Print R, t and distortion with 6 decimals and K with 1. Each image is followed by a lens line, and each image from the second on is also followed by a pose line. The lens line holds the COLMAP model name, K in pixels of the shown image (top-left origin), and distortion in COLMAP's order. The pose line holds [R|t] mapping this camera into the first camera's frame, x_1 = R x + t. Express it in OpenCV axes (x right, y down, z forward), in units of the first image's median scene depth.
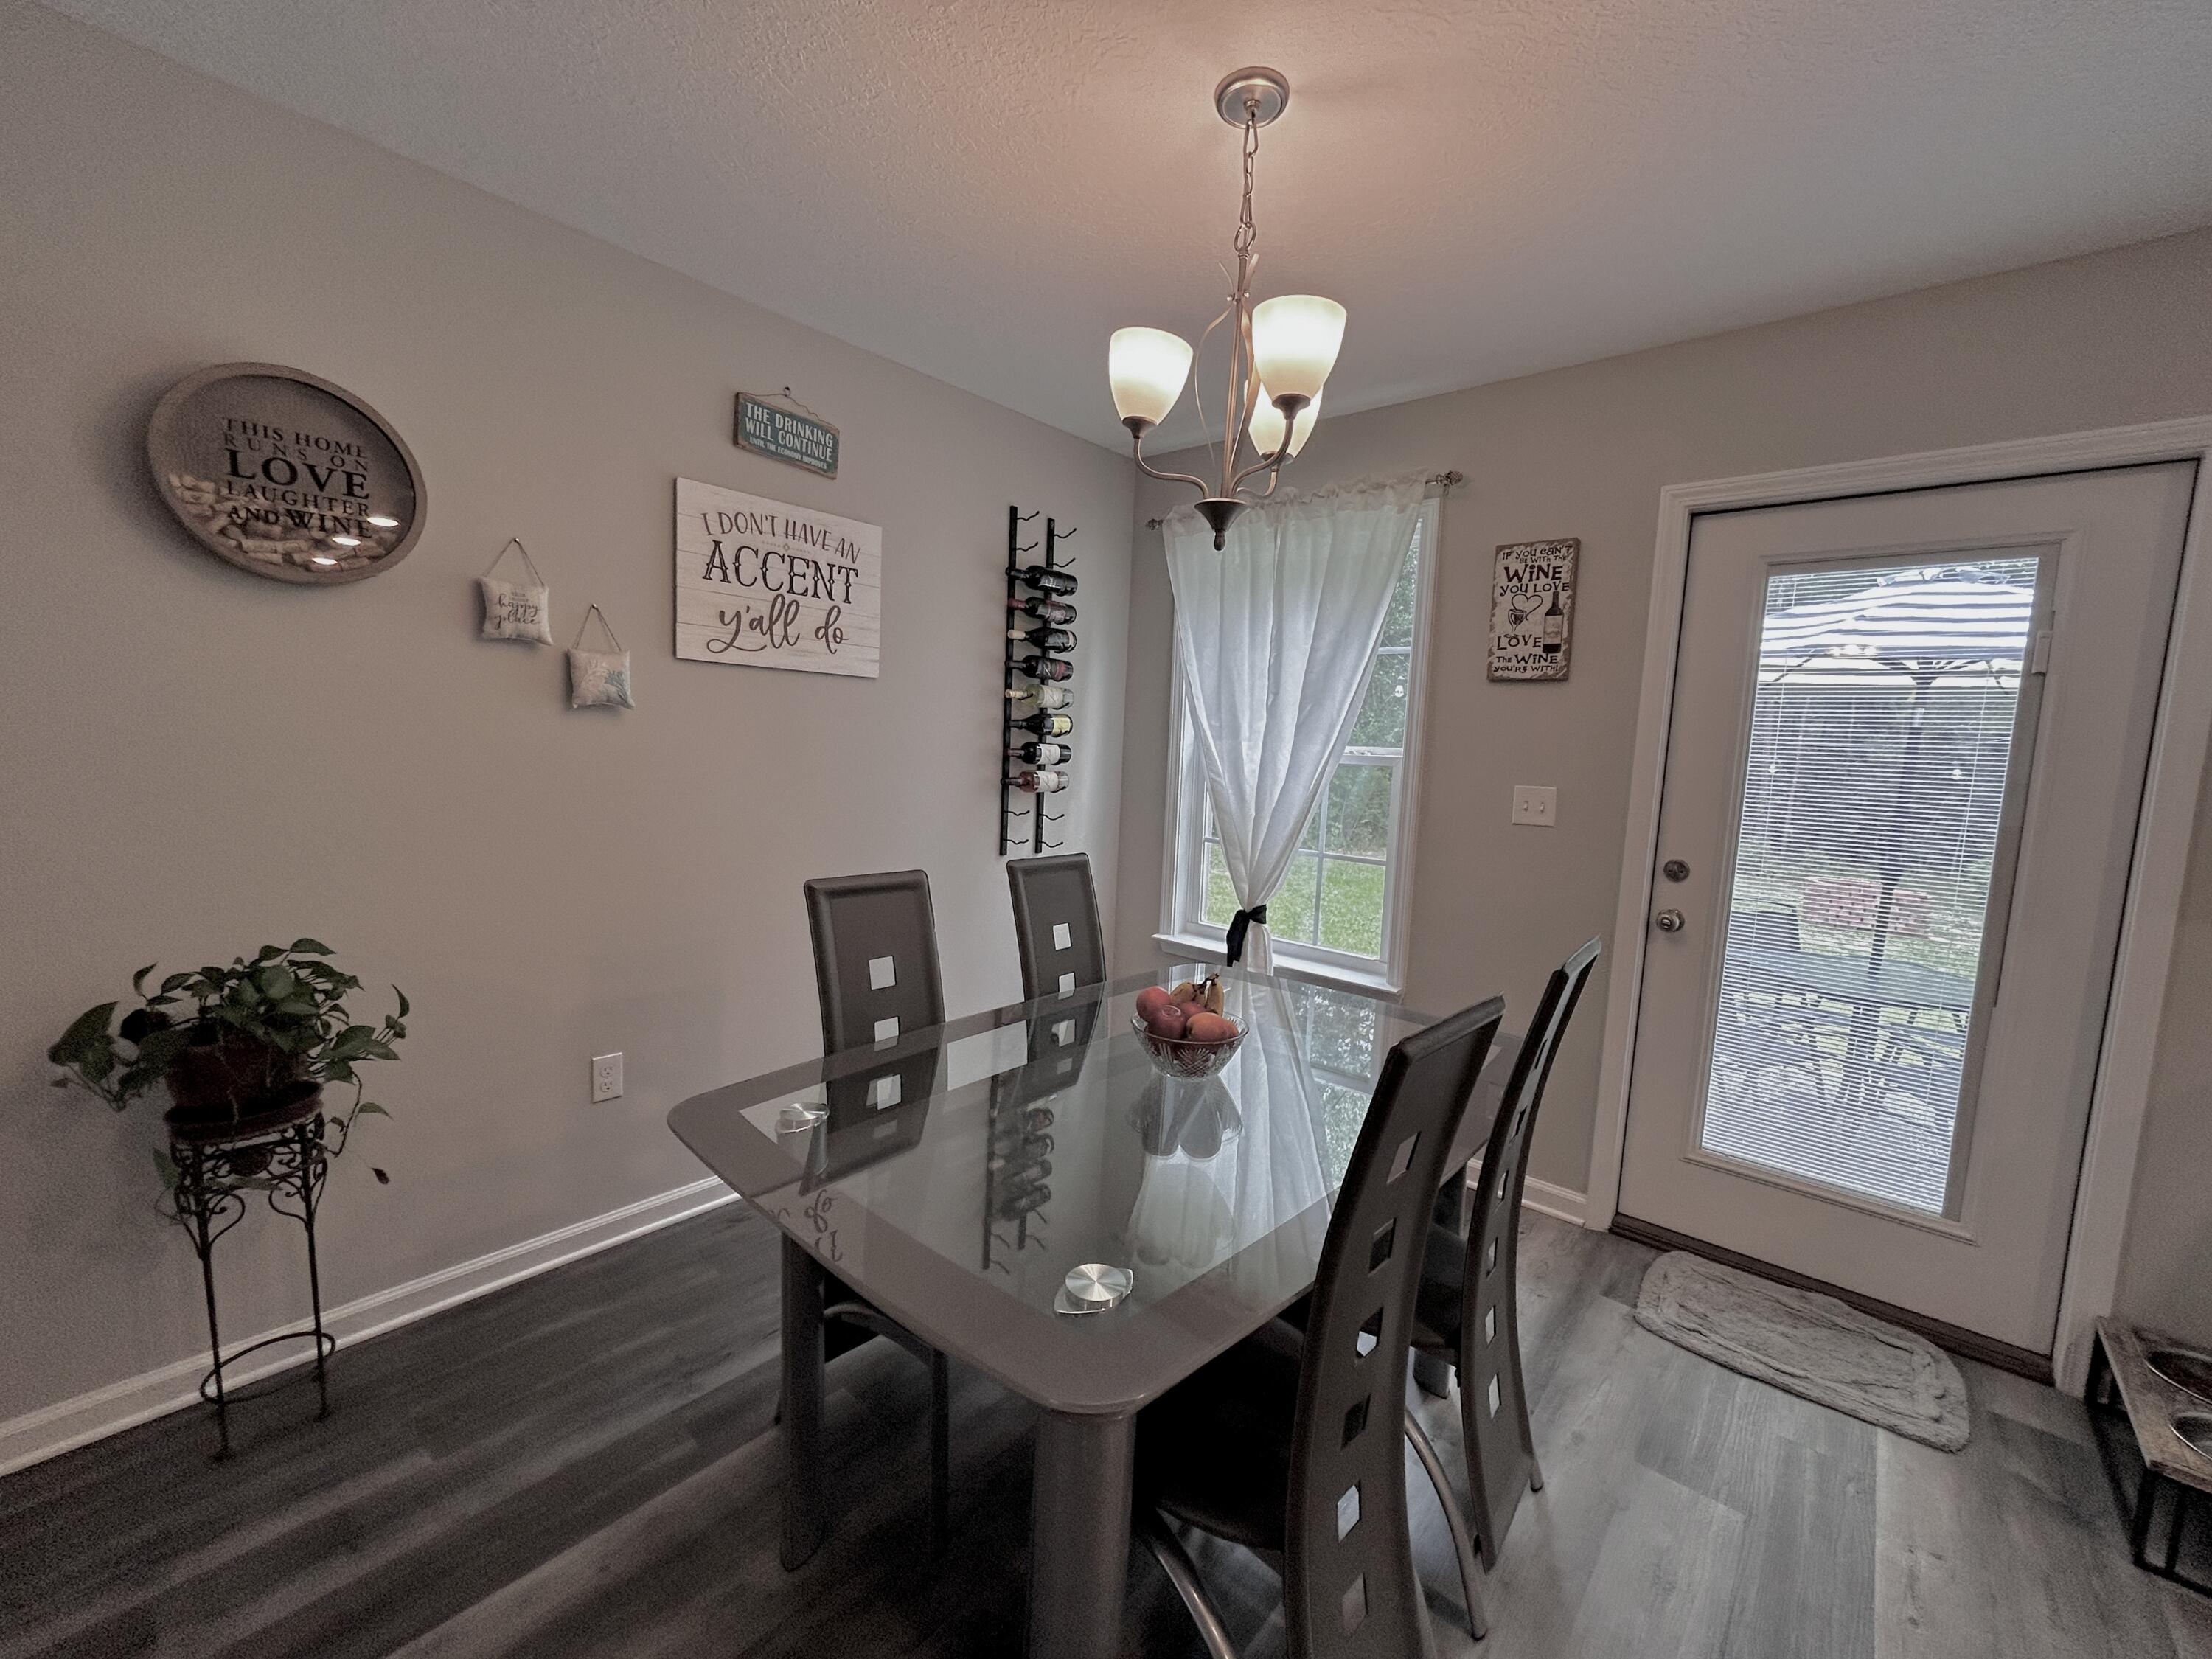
lens RADIAL K [[889.1, 0, 1112.3], [0, 889.1, 825.2], [0, 0, 1]] dist [-0.003463, 0.000301]
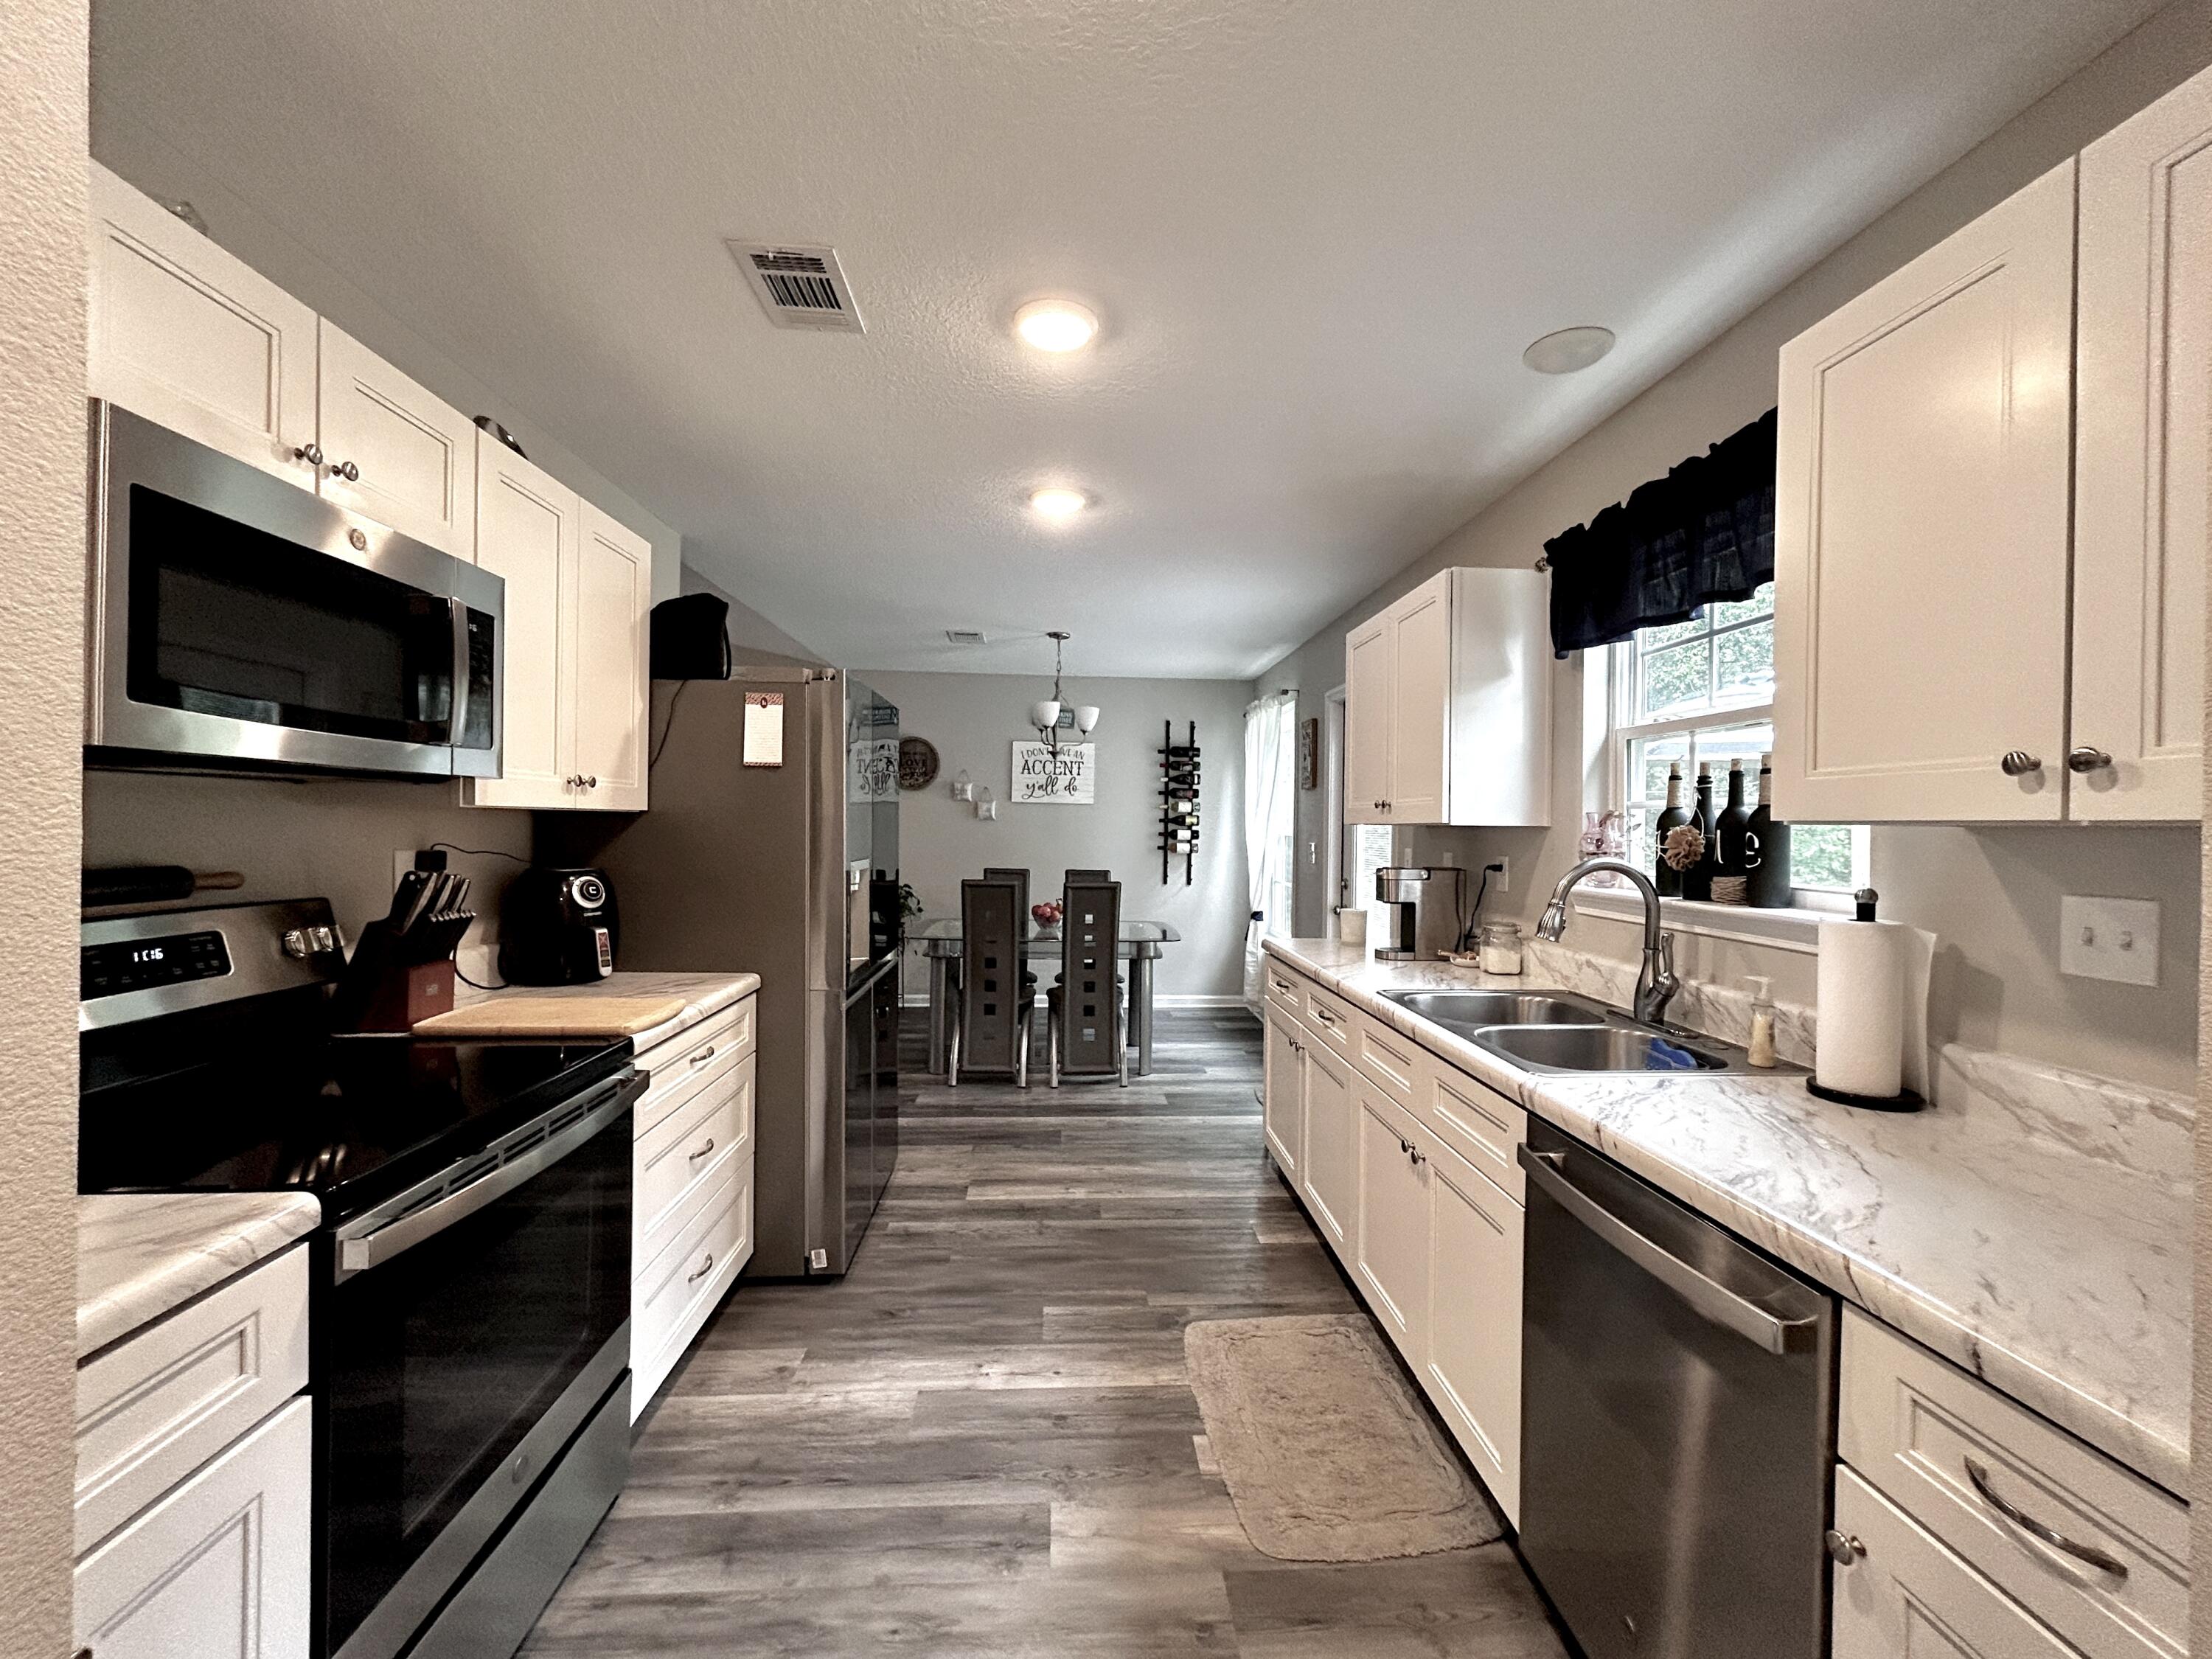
lens RADIAL K [[889.1, 0, 1104.1], [0, 889.1, 825.0], [0, 0, 1]] dist [-0.003463, 0.000301]
pose [[0.692557, -0.031985, -0.720653, 1.551095], [-0.055610, 0.993676, -0.097545, 0.130330], [0.719216, 0.107631, 0.686399, -0.654484]]
